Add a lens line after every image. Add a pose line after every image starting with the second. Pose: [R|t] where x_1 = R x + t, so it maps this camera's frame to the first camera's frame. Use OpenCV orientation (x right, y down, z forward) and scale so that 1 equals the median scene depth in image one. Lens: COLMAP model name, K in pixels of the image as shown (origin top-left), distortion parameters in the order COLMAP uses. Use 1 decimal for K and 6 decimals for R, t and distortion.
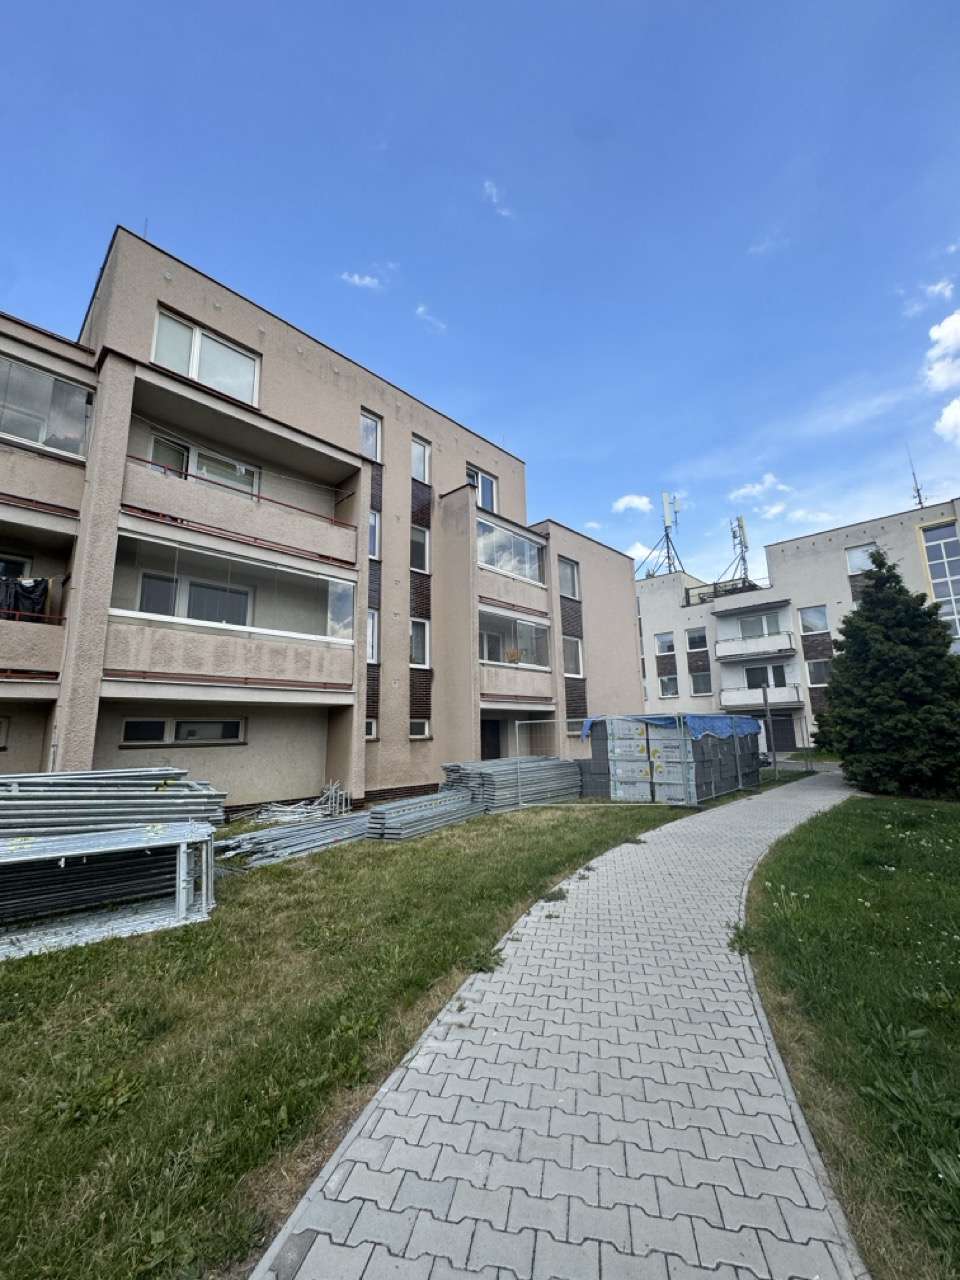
lens RADIAL K [[511.5, 0, 480.0], [0, 511.5, 640.0], [0, 0, 1]] dist [-0.002395, -0.000235]
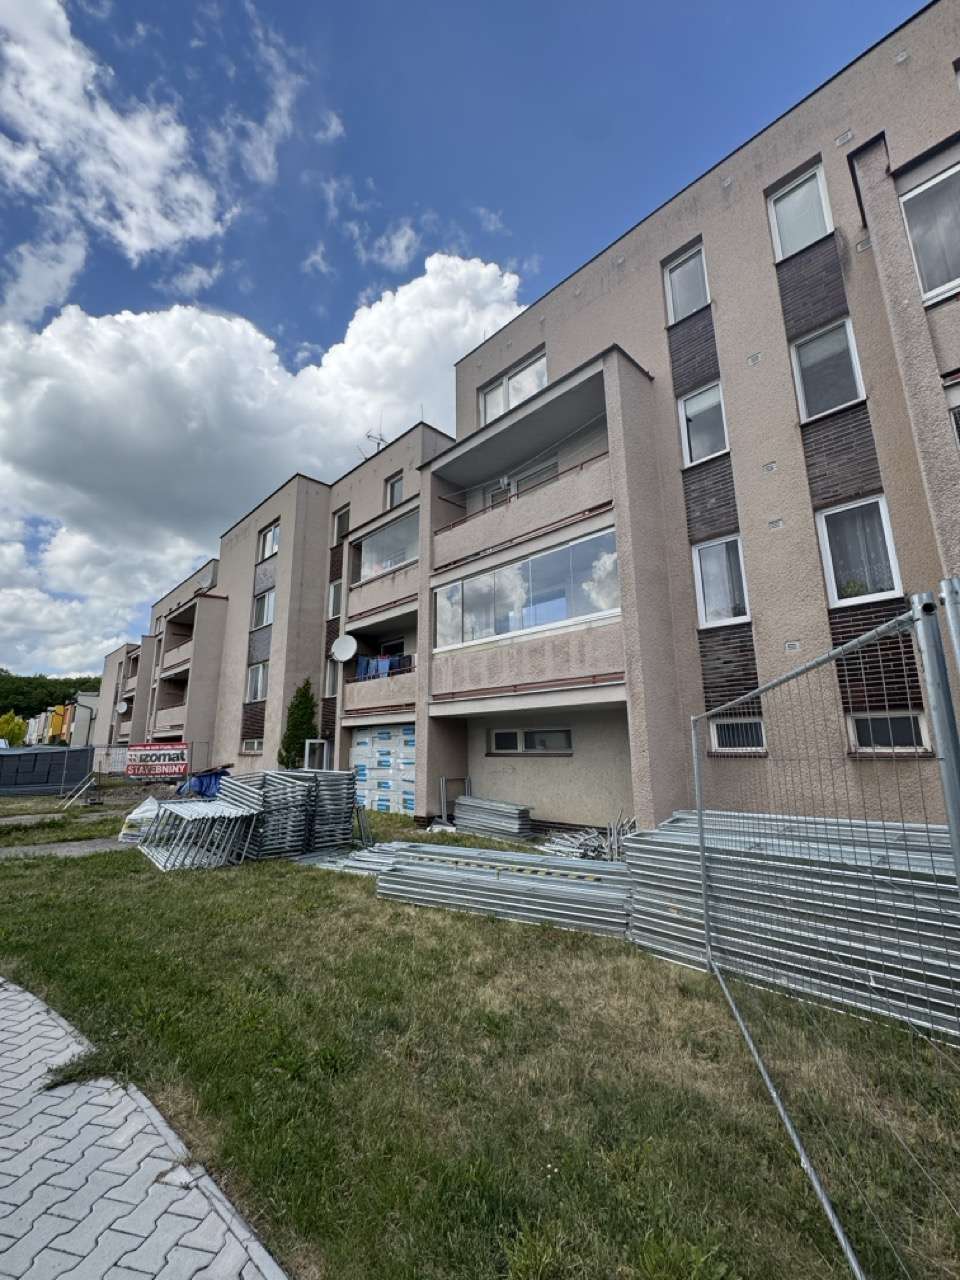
lens RADIAL K [[511.5, 0, 480.0], [0, 511.5, 640.0], [0, 0, 1]] dist [-0.002395, -0.000235]
pose [[-0.015531, -0.187980, -0.982050, 0.454882], [0.188154, 0.964073, -0.187514, 0.146610], [0.982017, -0.187689, 0.020396, 0.861055]]
